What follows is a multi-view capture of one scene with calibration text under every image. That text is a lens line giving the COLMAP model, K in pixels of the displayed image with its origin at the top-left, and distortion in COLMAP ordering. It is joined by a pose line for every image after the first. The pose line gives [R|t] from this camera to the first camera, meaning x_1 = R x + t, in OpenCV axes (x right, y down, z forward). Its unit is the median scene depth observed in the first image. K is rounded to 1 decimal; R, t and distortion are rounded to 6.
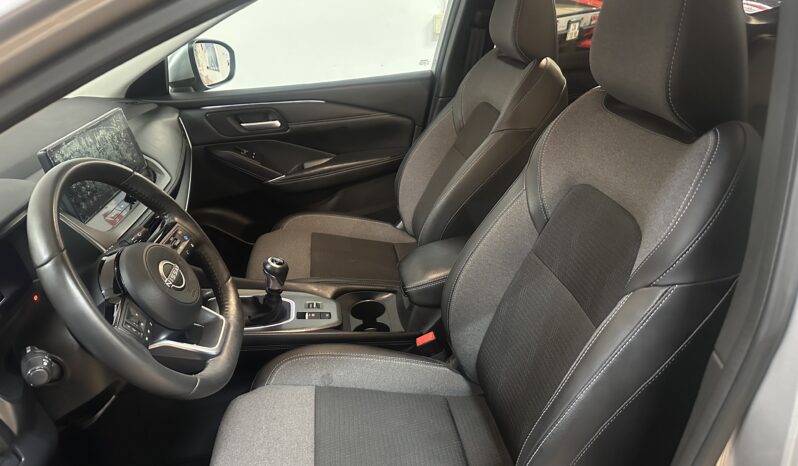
lens RADIAL K [[556.5, 0, 403.9], [0, 556.5, 228.9], [0, 0, 1]] dist [0.096324, -0.125199]
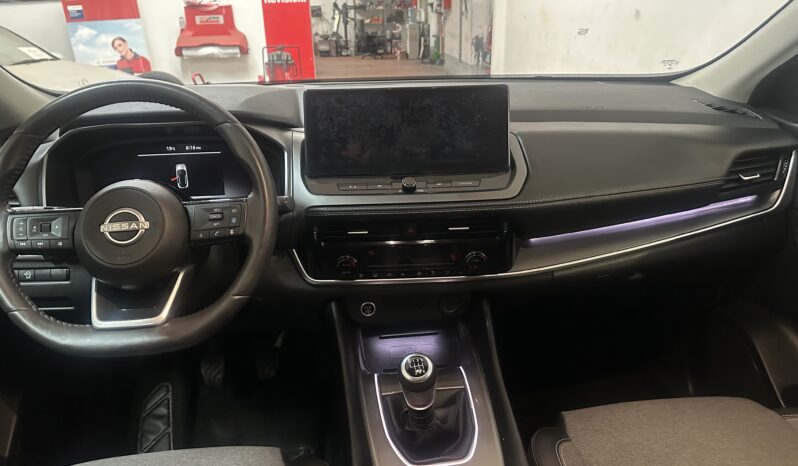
lens RADIAL K [[556.5, 0, 403.9], [0, 556.5, 228.9], [0, 0, 1]] dist [0.096324, -0.125199]
pose [[-0.033478, 0.390580, -0.919960, 0.169366], [-0.396220, 0.839865, 0.370994, -0.181710], [0.917545, 0.376926, 0.126638, 0.564085]]
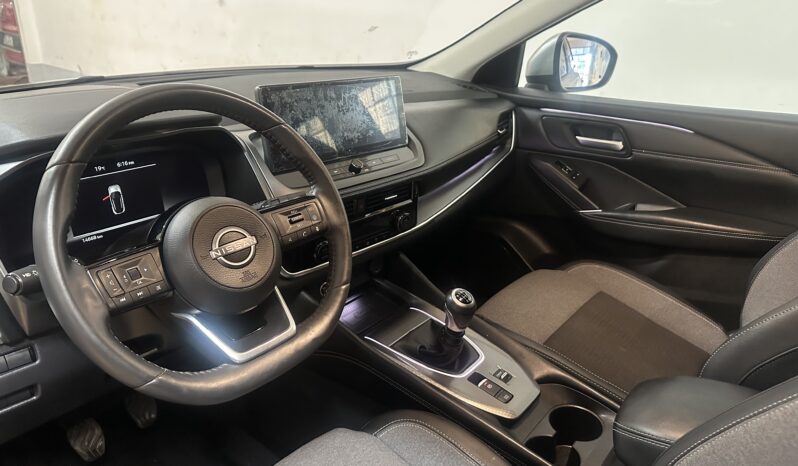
lens RADIAL K [[556.5, 0, 403.9], [0, 556.5, 228.9], [0, 0, 1]] dist [0.096324, -0.125199]
pose [[0.685728, 0.331562, -0.647954, 0.116962], [-0.359832, 0.928251, 0.094183, -0.046076], [0.632692, 0.168570, 0.755834, 0.235704]]
